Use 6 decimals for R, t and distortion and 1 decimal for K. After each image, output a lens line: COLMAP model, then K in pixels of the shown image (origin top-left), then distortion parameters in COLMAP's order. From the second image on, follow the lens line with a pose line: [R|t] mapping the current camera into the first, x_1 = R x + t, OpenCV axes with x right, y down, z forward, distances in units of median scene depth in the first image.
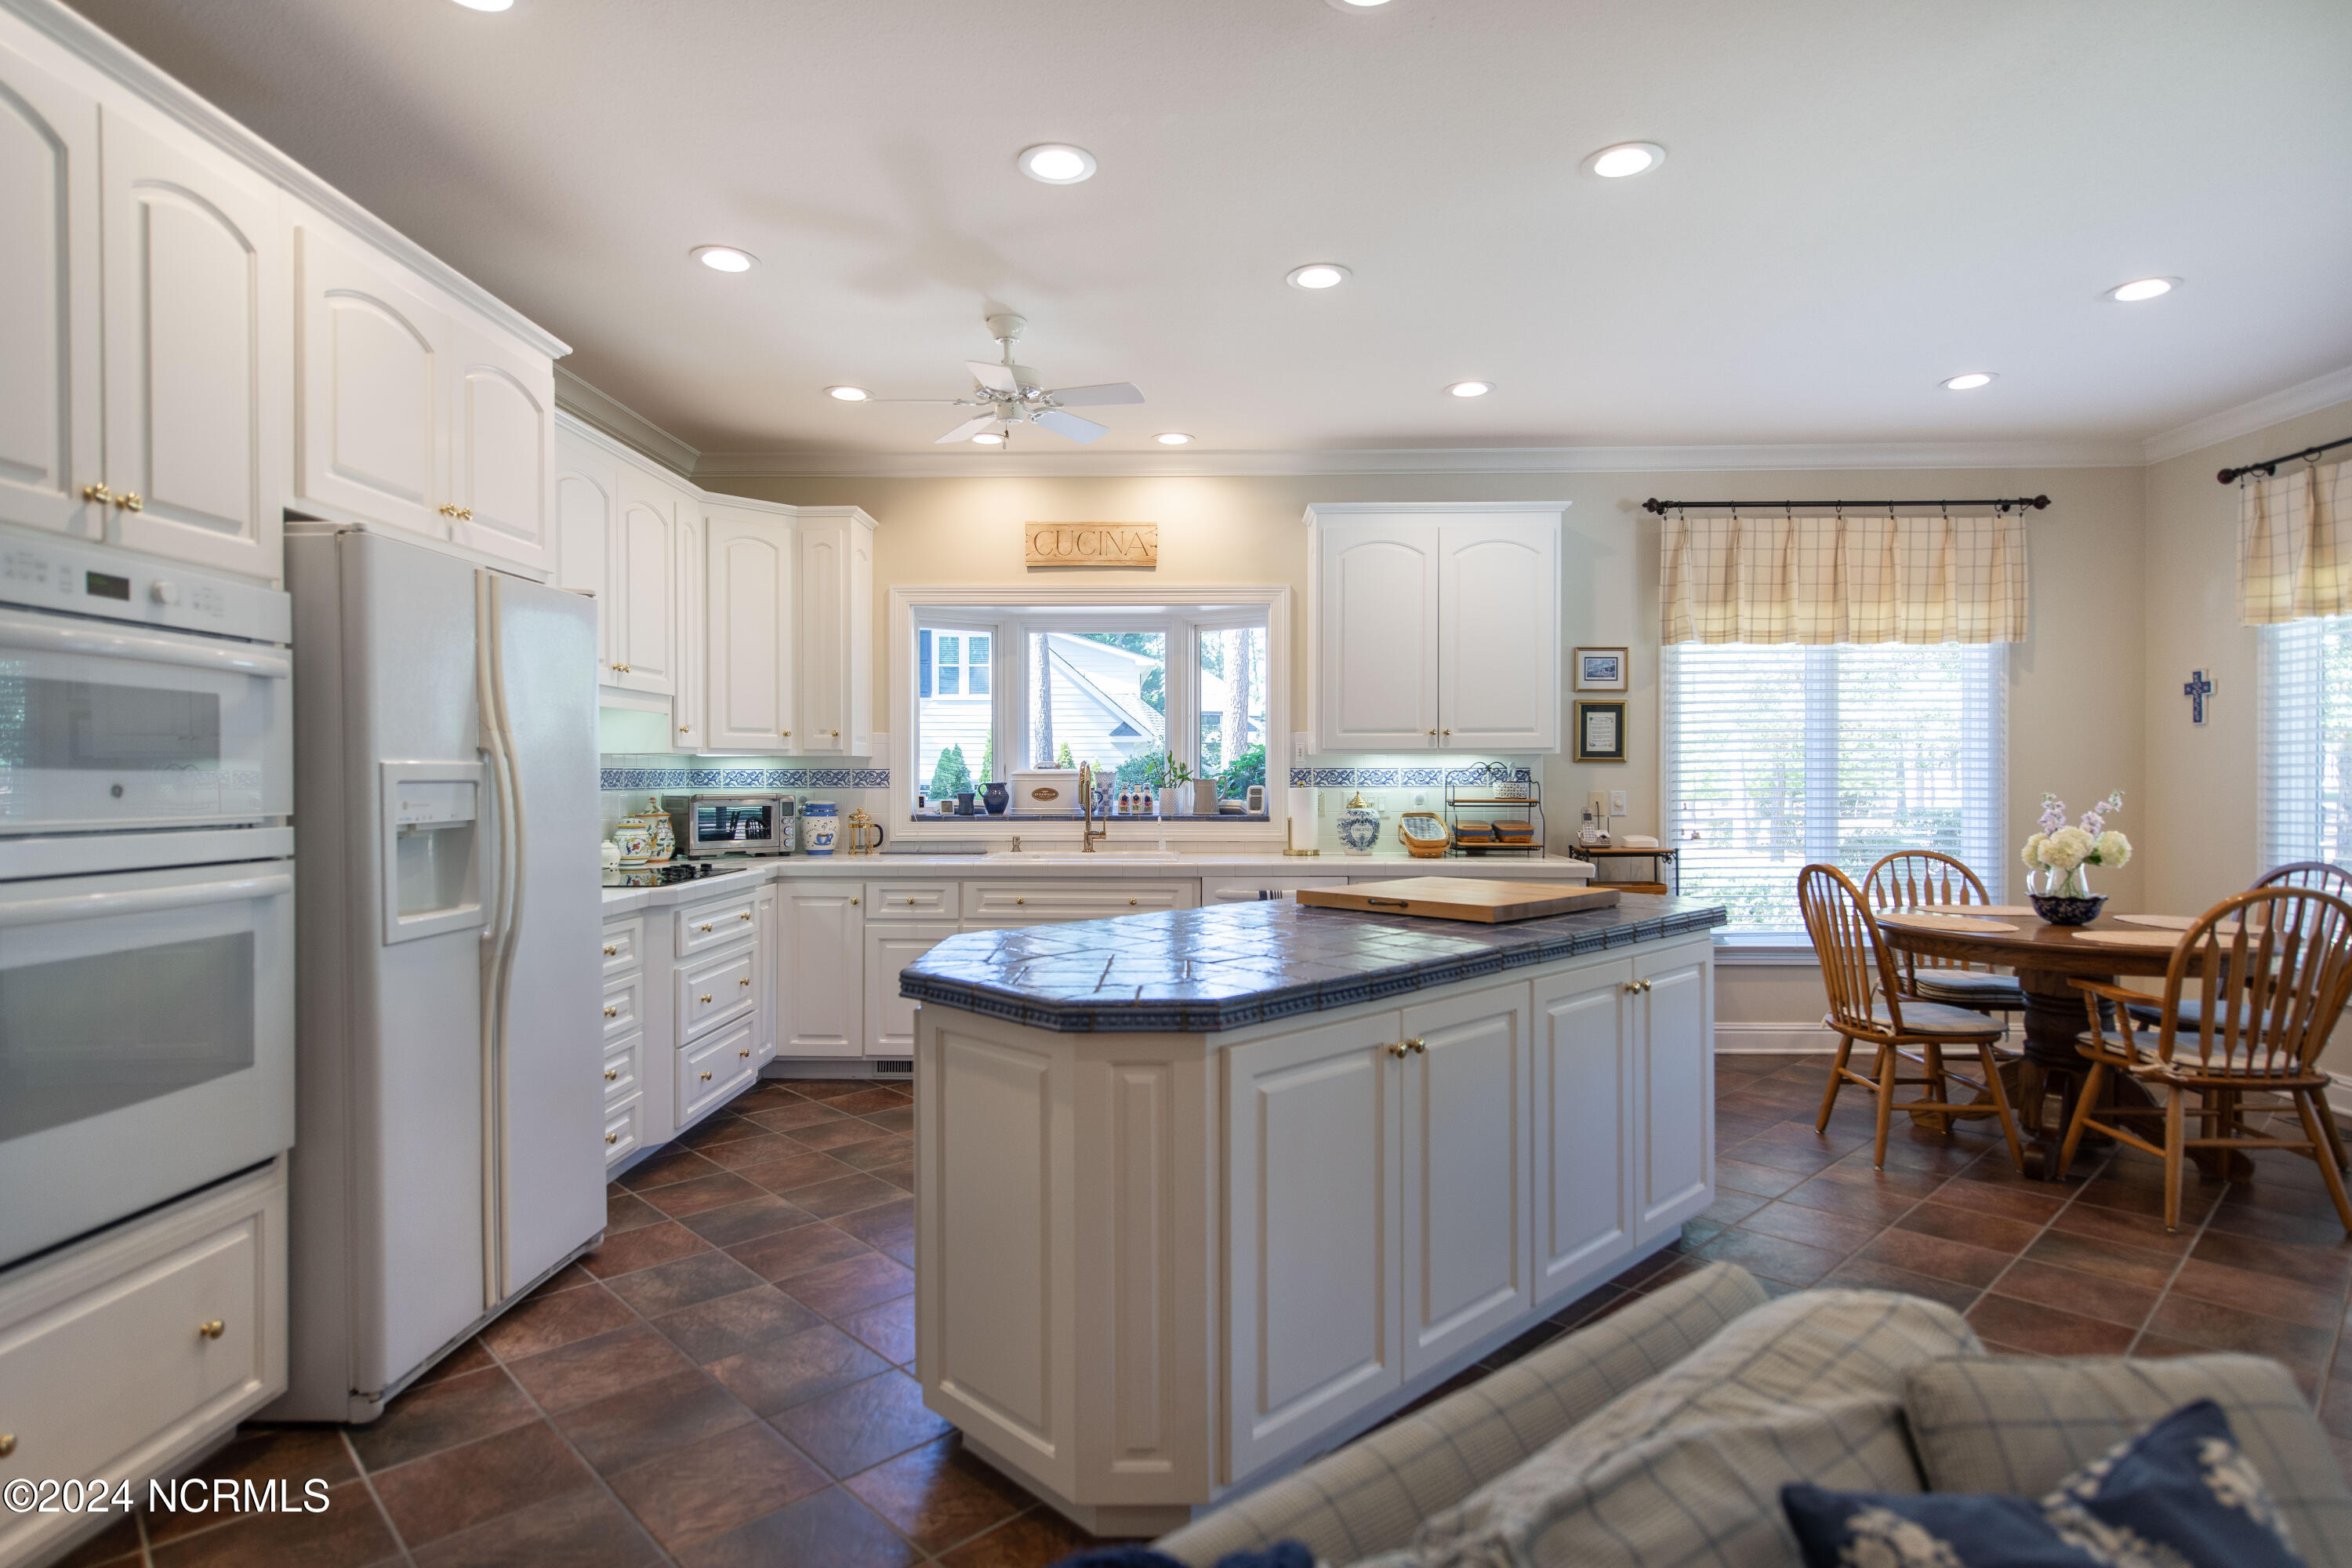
lens RADIAL K [[1246.8, 0, 1176.7], [0, 1246.8, 788.3], [0, 0, 1]] dist [0.012843, -0.000768]
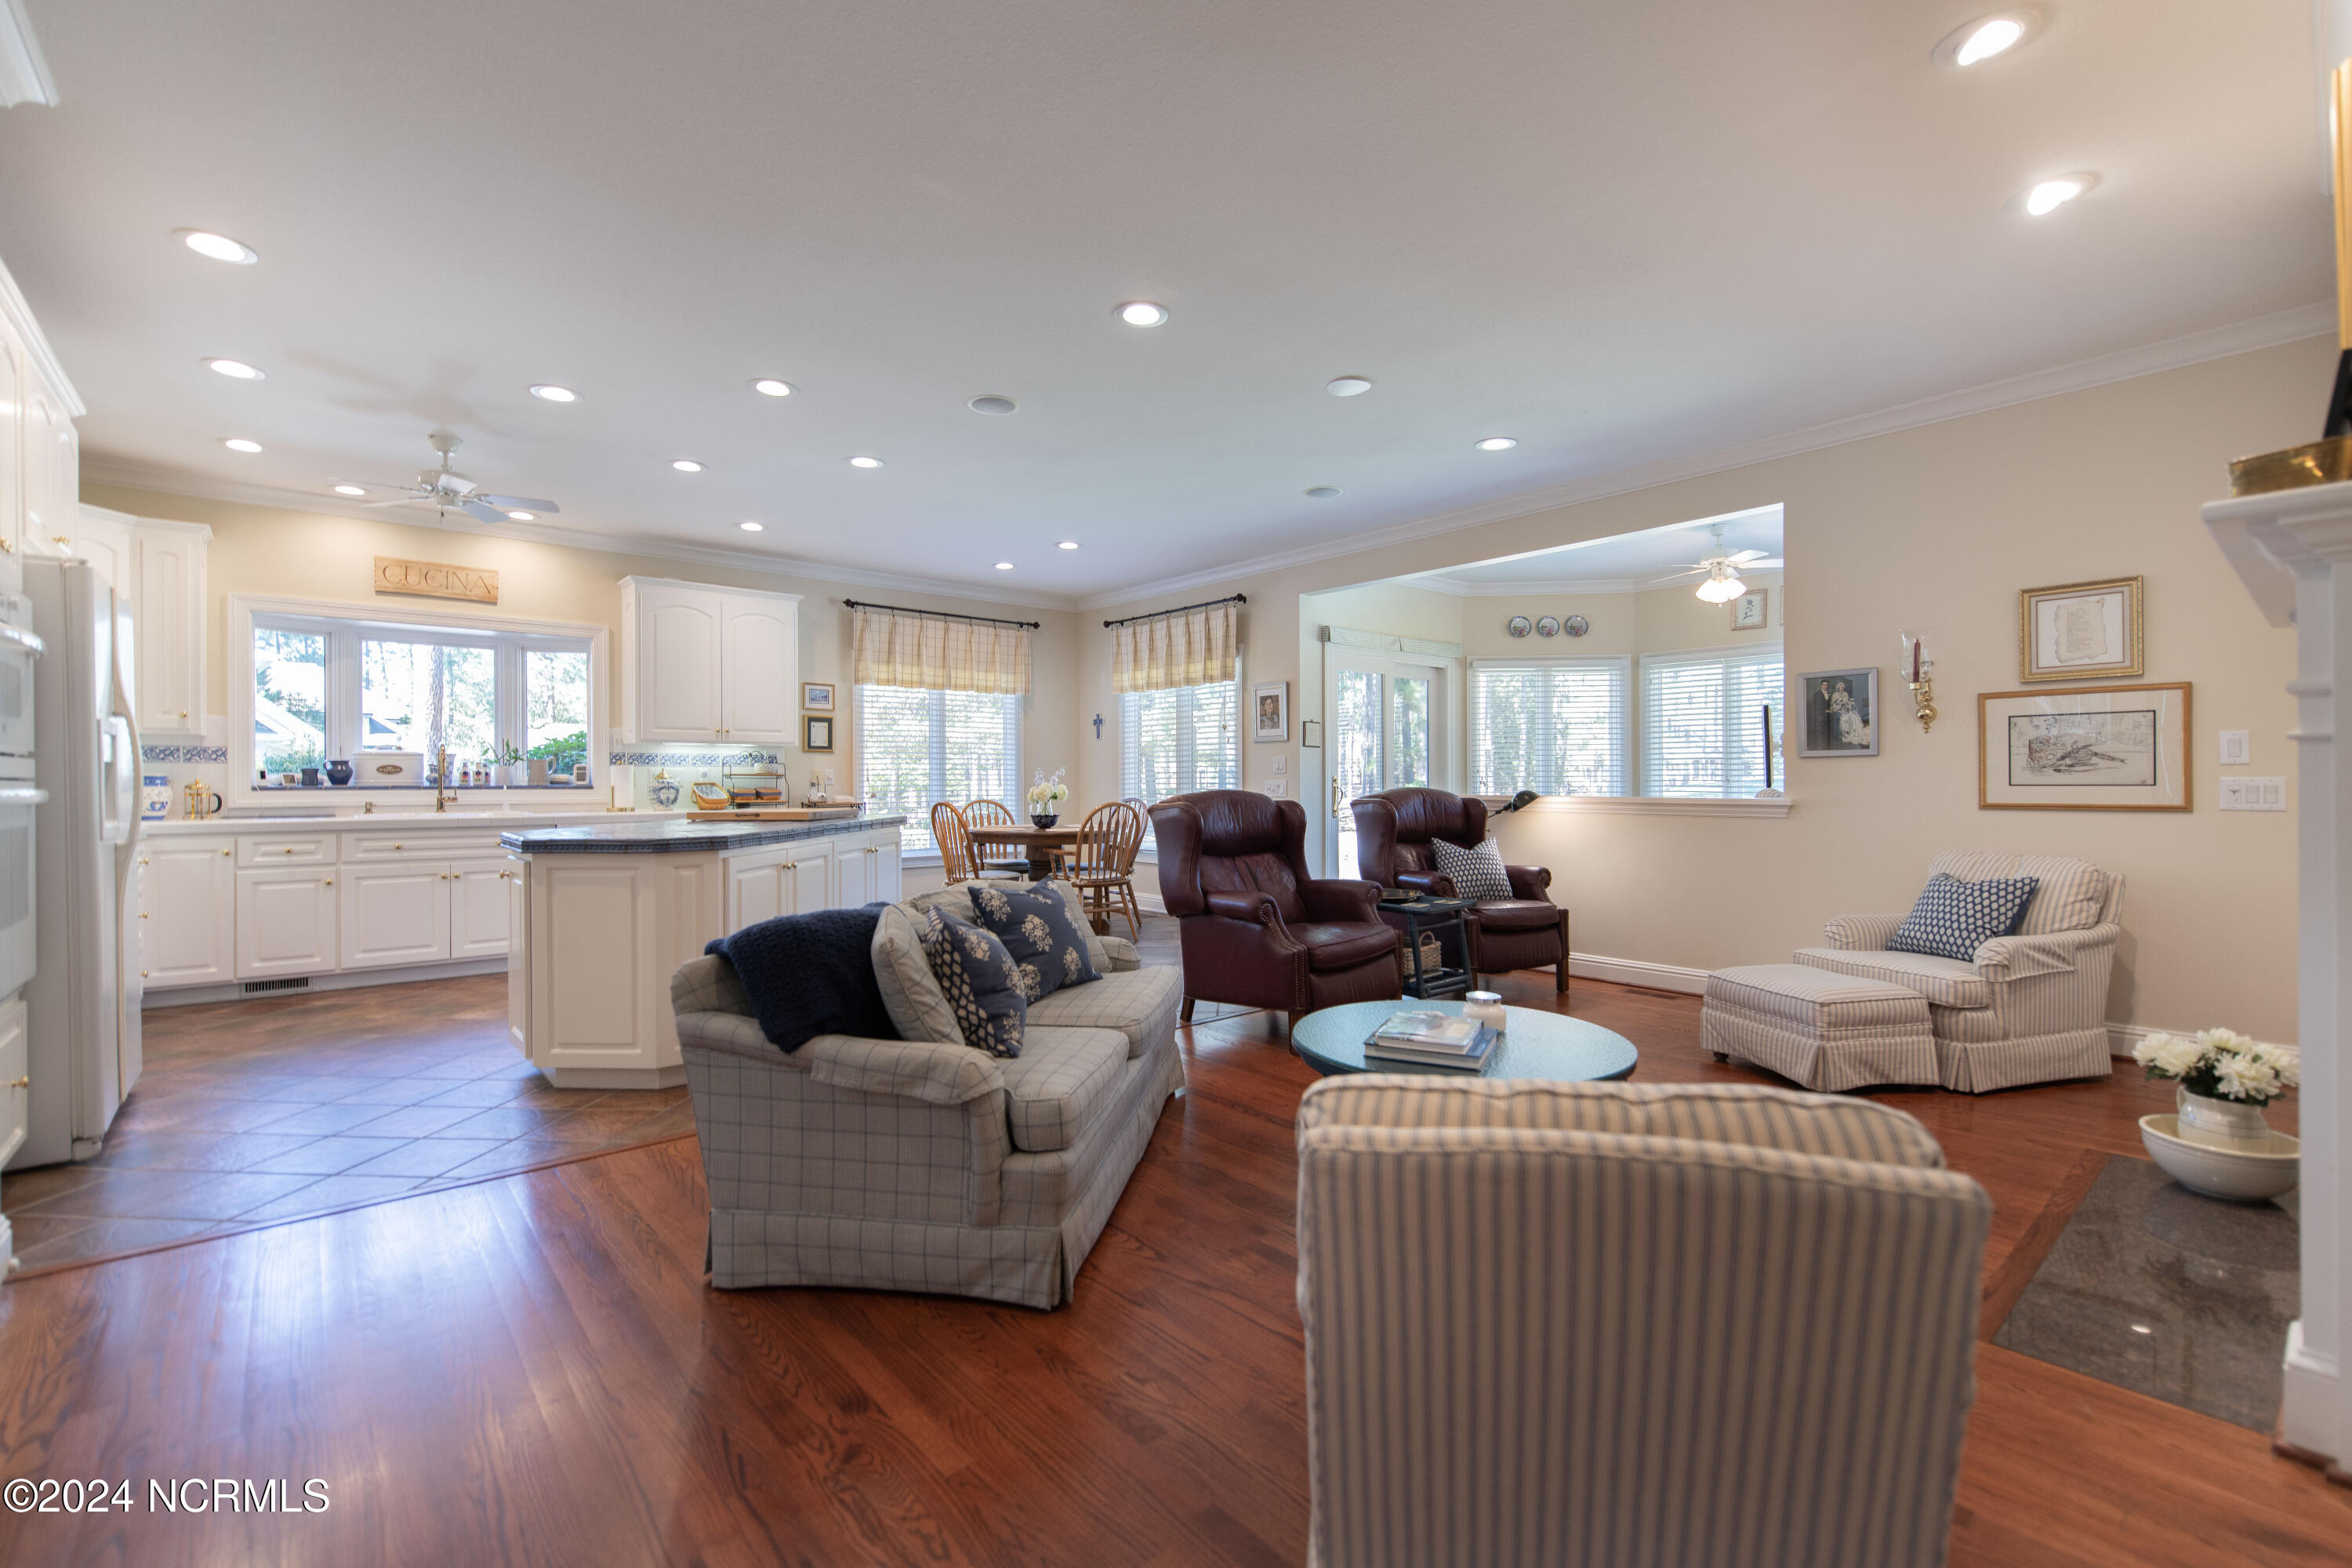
lens RADIAL K [[1025.8, 0, 1171.0], [0, 1025.8, 785.6], [0, 0, 1]] dist [-0.000314, -0.000059]
pose [[0.751107, -0.001423, 0.660179, -0.218334], [0.004858, 0.999983, -0.003371, 0.031541], [-0.660163, 0.005739, 0.751101, -0.351366]]
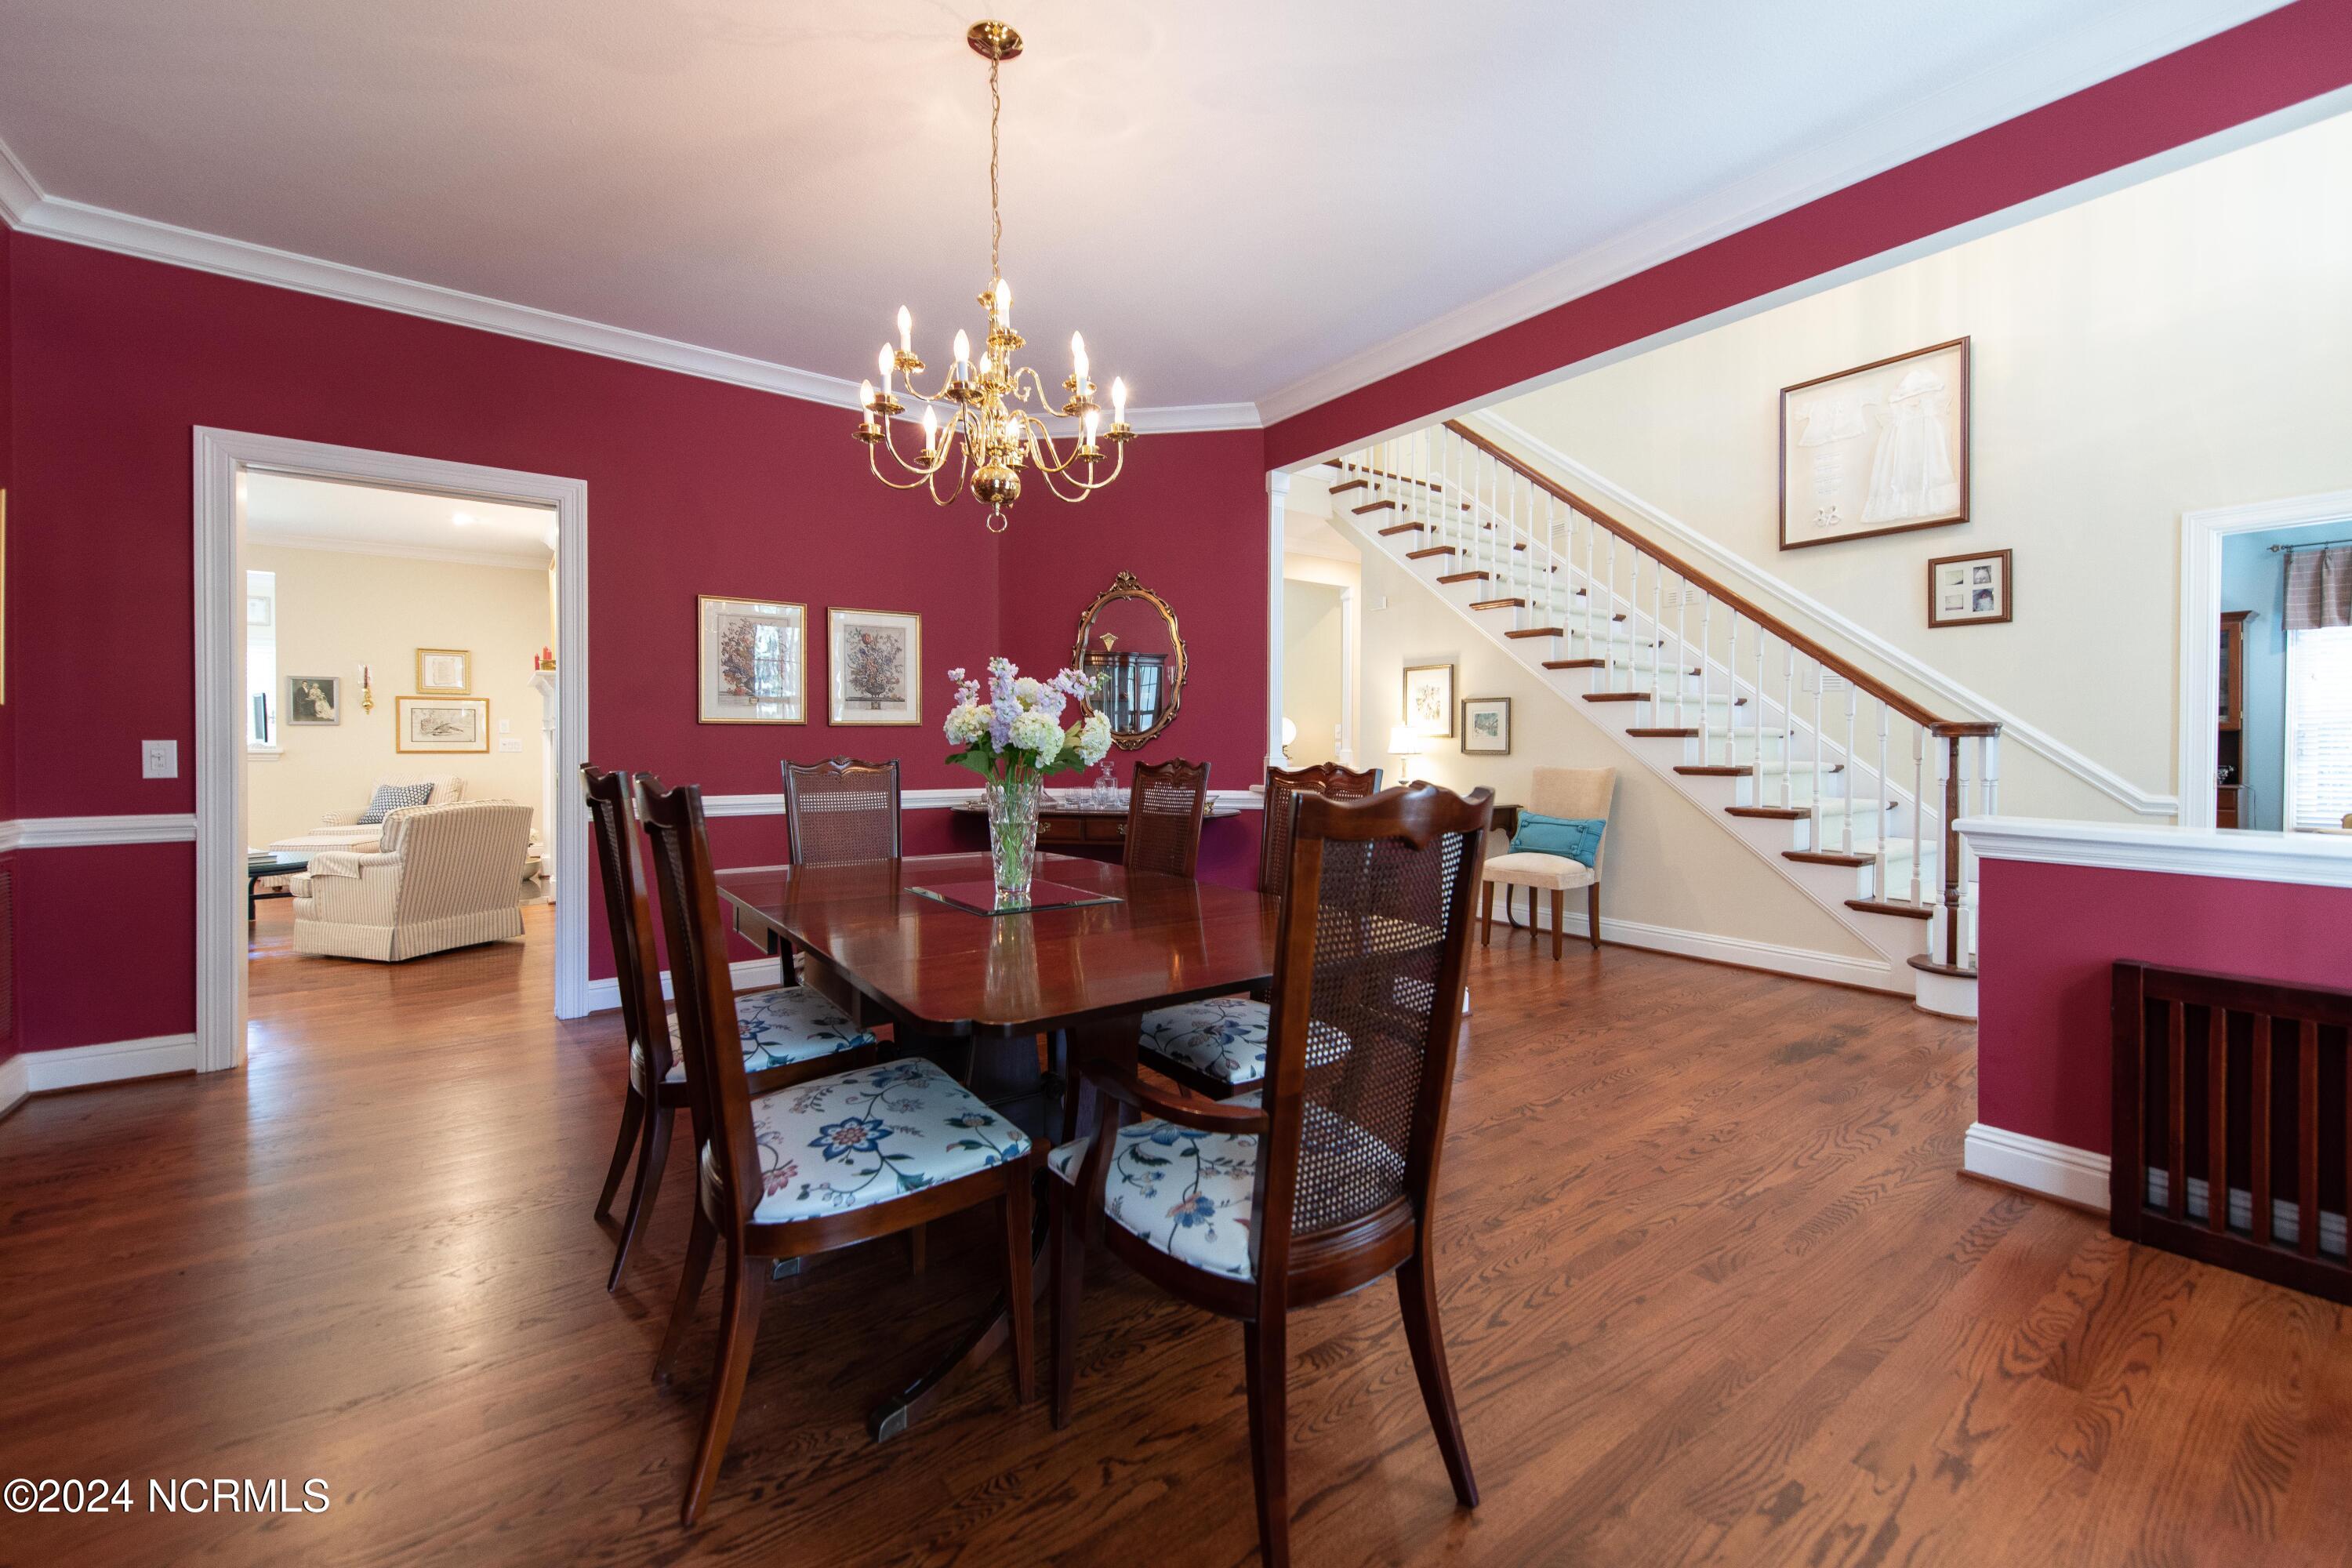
lens RADIAL K [[955.5, 0, 1170.0], [0, 955.5, 760.7], [0, 0, 1]] dist [0.003754, 0.000126]
pose [[-0.604581, -0.013319, 0.796432, -1.106510], [0.004734, 0.999782, 0.020313, 0.036428], [-0.796530, 0.016051, -0.604387, -0.228402]]
